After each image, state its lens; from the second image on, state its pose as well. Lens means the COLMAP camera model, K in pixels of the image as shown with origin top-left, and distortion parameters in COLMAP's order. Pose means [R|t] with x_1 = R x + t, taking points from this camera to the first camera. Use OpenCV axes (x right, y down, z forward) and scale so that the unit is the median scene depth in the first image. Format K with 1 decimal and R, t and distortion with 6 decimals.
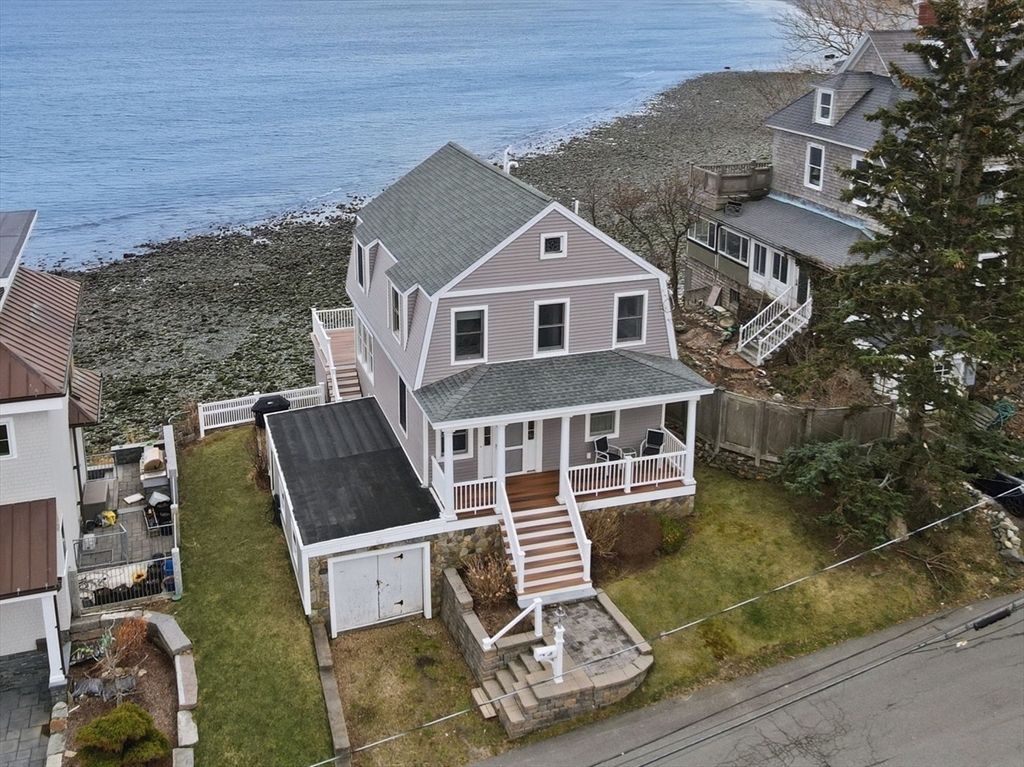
lens RADIAL K [[1058.9, 0, 488.0], [0, 1058.9, 239.0], [0, 0, 1]] dist [-0.002988, 0.018864]
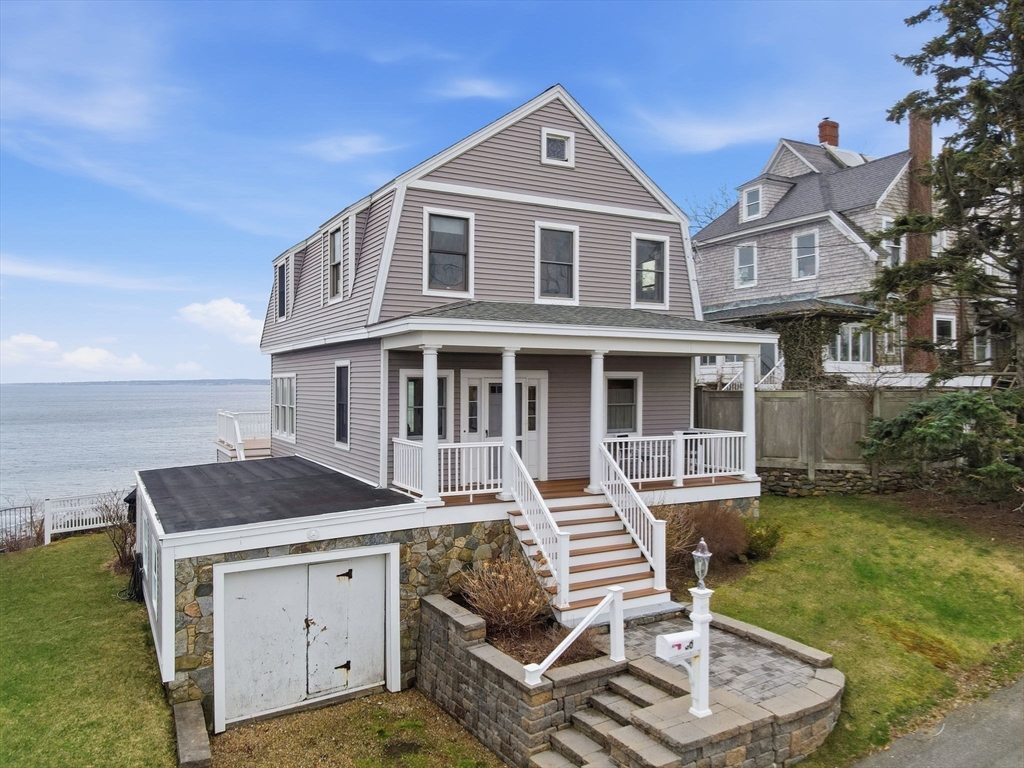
lens RADIAL K [[752.6, 0, 517.8], [0, 752.6, 379.0], [0, 0, 1]] dist [0.007336, 0.009347]
pose [[0.980473, -0.001360, 0.196650, -0.071948], [0.051295, 0.967128, -0.249061, 0.302052], [-0.189847, 0.254285, 0.948313, 0.559632]]
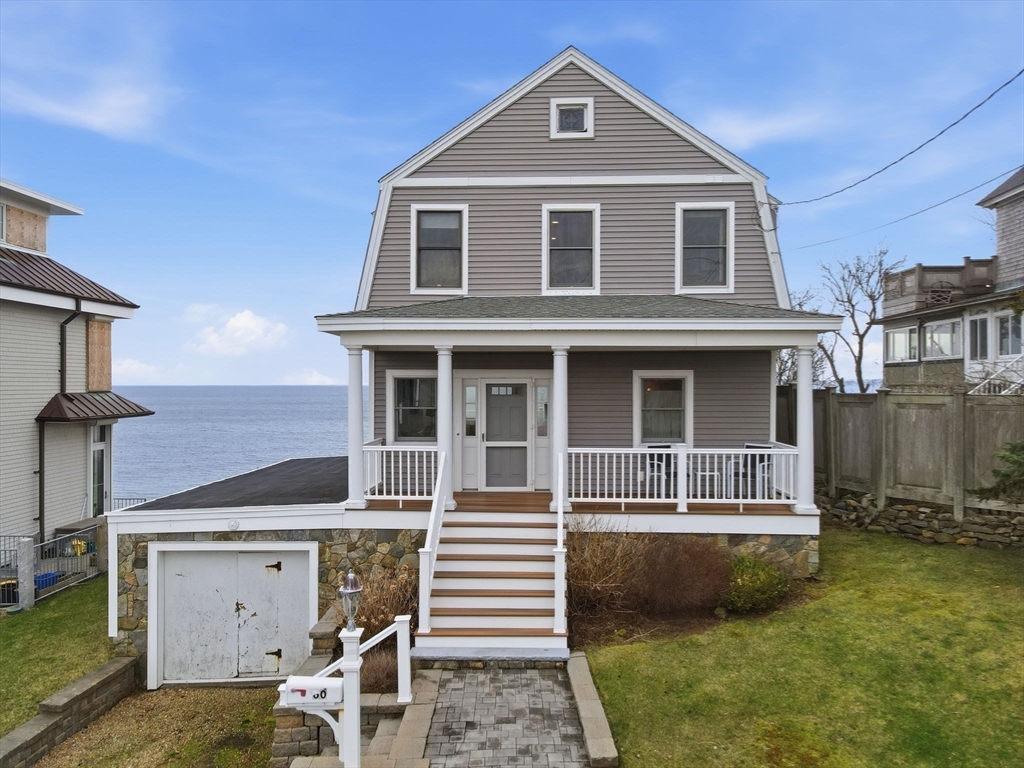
lens RADIAL K [[752.6, 0, 517.8], [0, 752.6, 379.0], [0, 0, 1]] dist [0.007336, 0.009347]
pose [[0.941398, -0.004827, -0.337264, 0.193195], [-0.081588, 0.966947, -0.241572, 0.287280], [0.327283, 0.254932, 0.909888, 0.619761]]
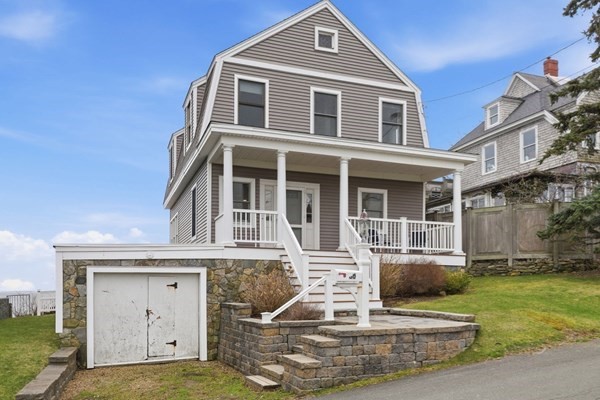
lens RADIAL K [[487.5, 0, 297.4], [0, 487.5, 280.6], [0, 0, 1]] dist [0.011351, 0.001630]
pose [[0.998747, -0.003295, 0.049945, 0.003709], [0.016737, 0.962381, -0.271189, 0.410784], [-0.047173, 0.271685, 0.961229, 0.579232]]
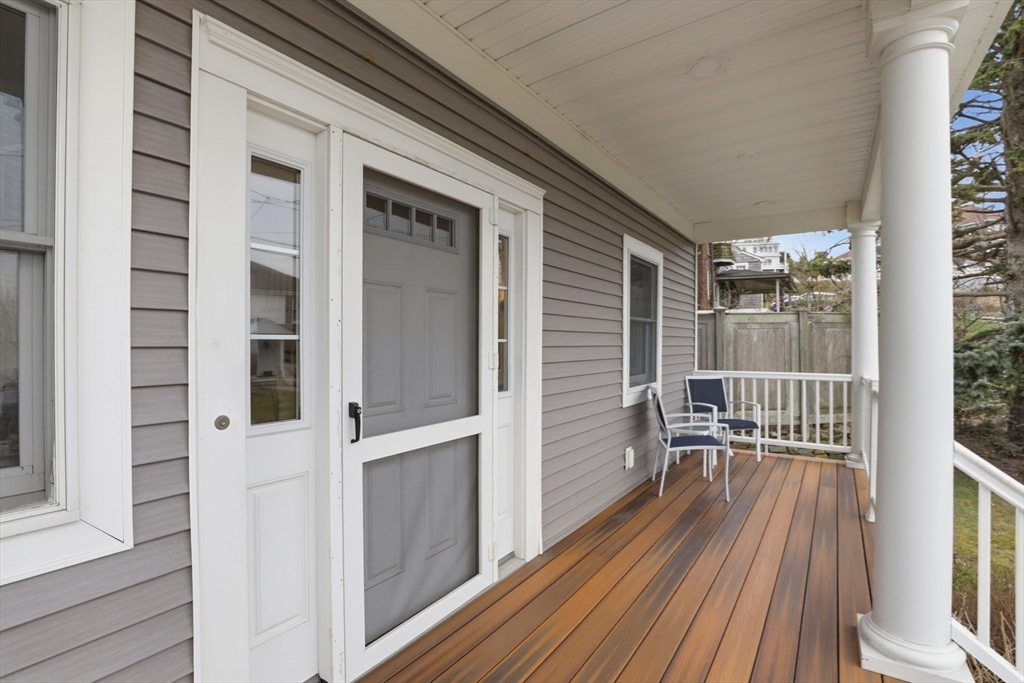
lens RADIAL K [[473.6, 0, 512.0], [0, 473.6, 341.5], [0, 0, 1]] dist [-0.032455, 0.001054]
pose [[0.793559, -0.001622, 0.608491, -0.012734], [0.159278, 0.965684, -0.205148, 0.214458], [-0.587277, 0.259717, 0.766585, 0.999055]]
